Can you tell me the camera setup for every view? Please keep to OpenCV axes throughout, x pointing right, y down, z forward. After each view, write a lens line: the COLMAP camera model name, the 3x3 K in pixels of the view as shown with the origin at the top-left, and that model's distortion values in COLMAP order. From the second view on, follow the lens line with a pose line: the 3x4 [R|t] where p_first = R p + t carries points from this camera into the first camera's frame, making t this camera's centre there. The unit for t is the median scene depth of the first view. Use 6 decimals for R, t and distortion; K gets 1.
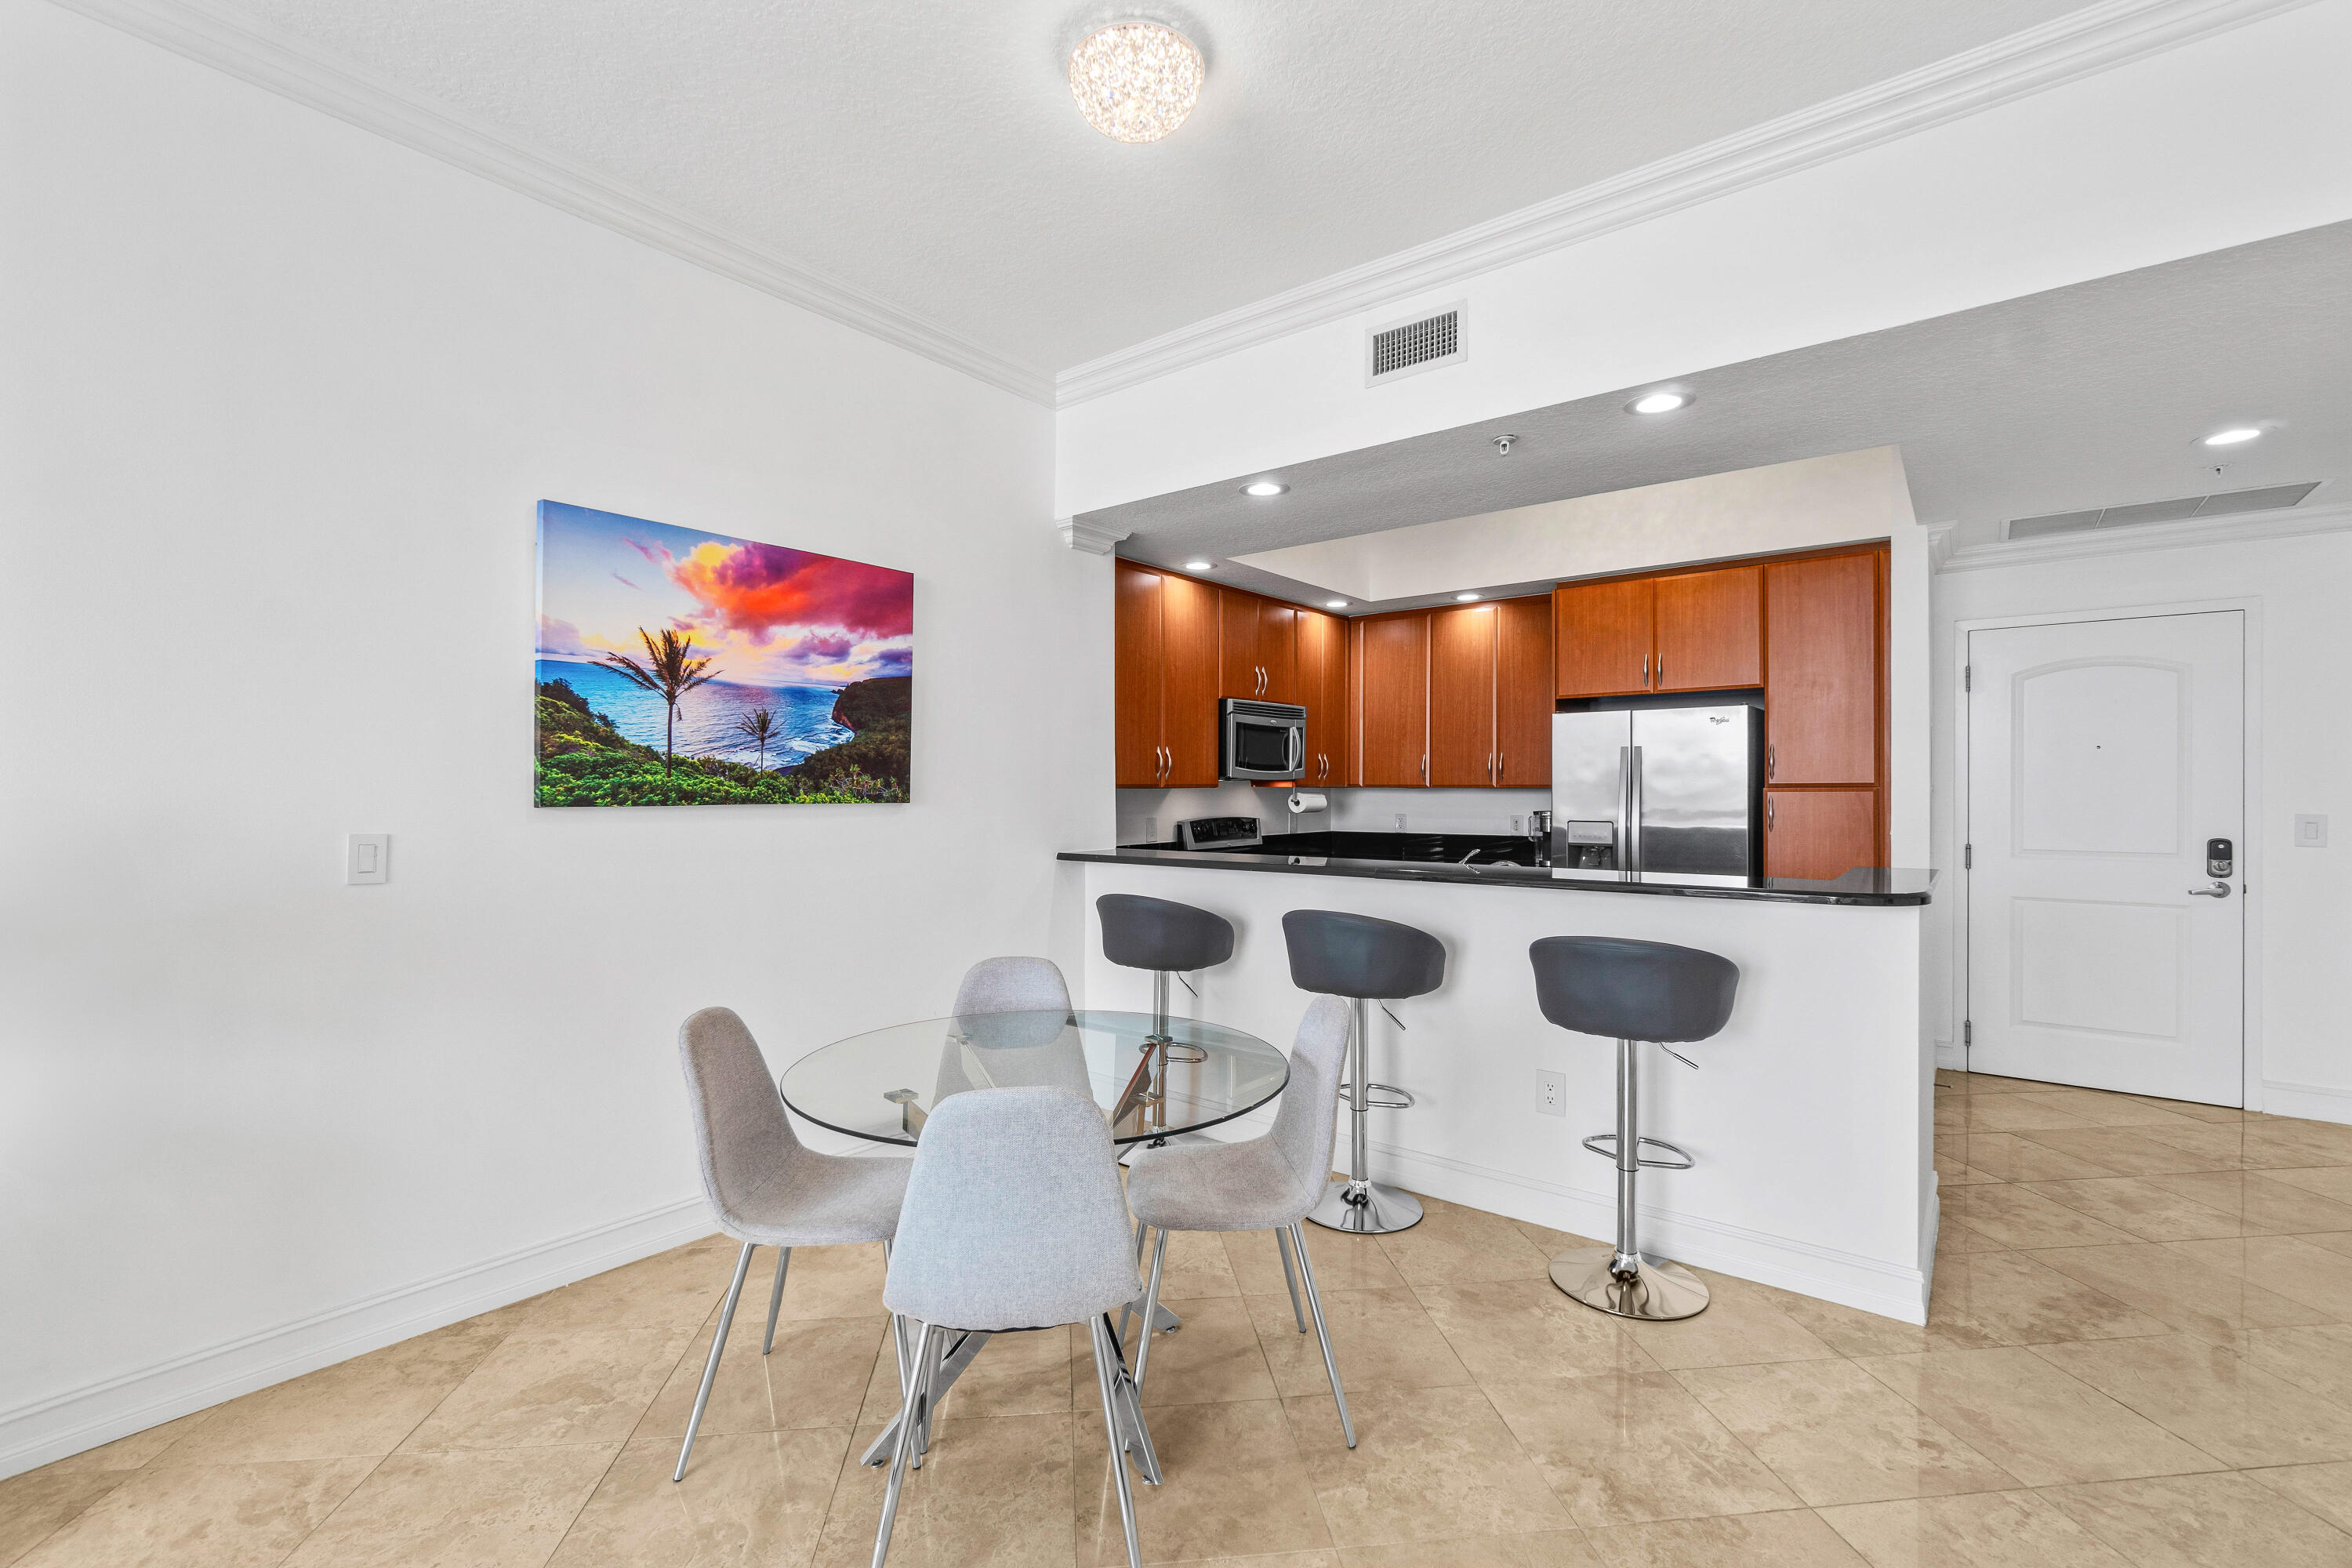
lens RADIAL K [[1022.2, 0, 1155.2], [0, 1022.2, 791.5], [0, 0, 1]] dist [-0.008996, 0.002219]
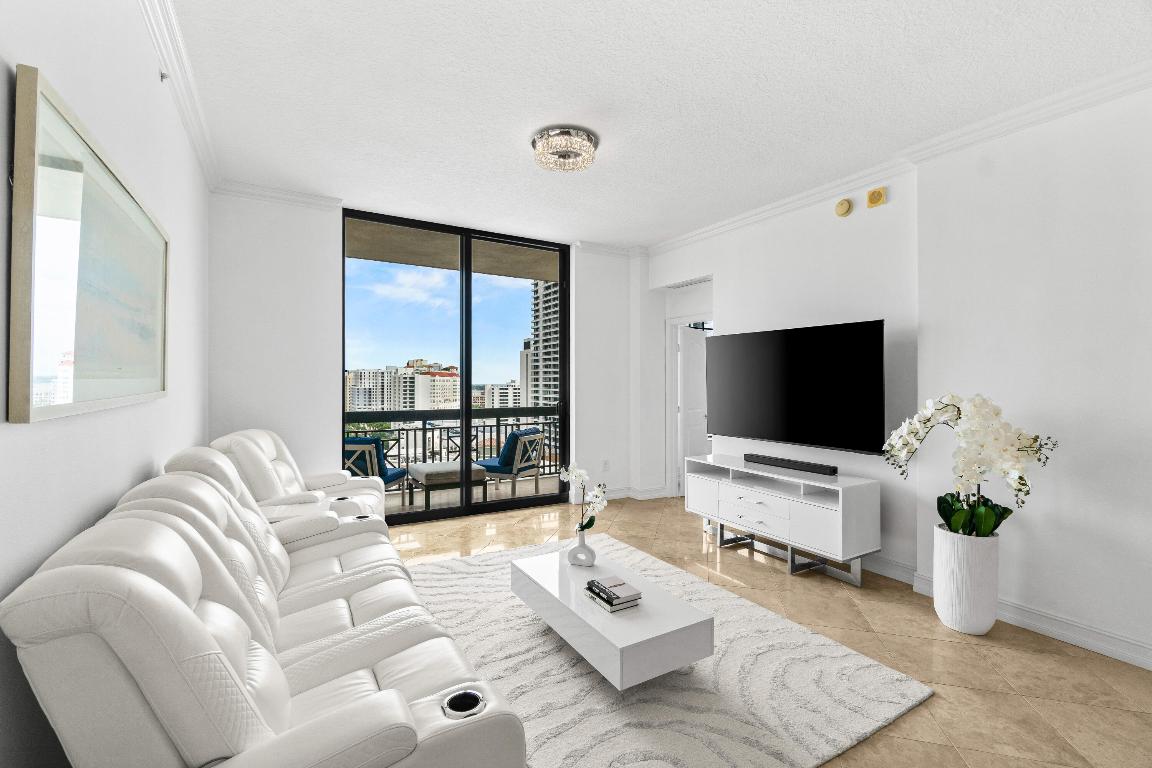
lens RADIAL K [[500.7, 0, 576.0], [0, 500.7, 380.9], [0, 0, 1]] dist [-0.008996, 0.002219]
pose [[-0.356361, -0.002489, -0.934345, 0.327757], [-0.007551, 0.999971, 0.000216, -0.021298], [0.934318, 0.007133, -0.356370, 0.117298]]
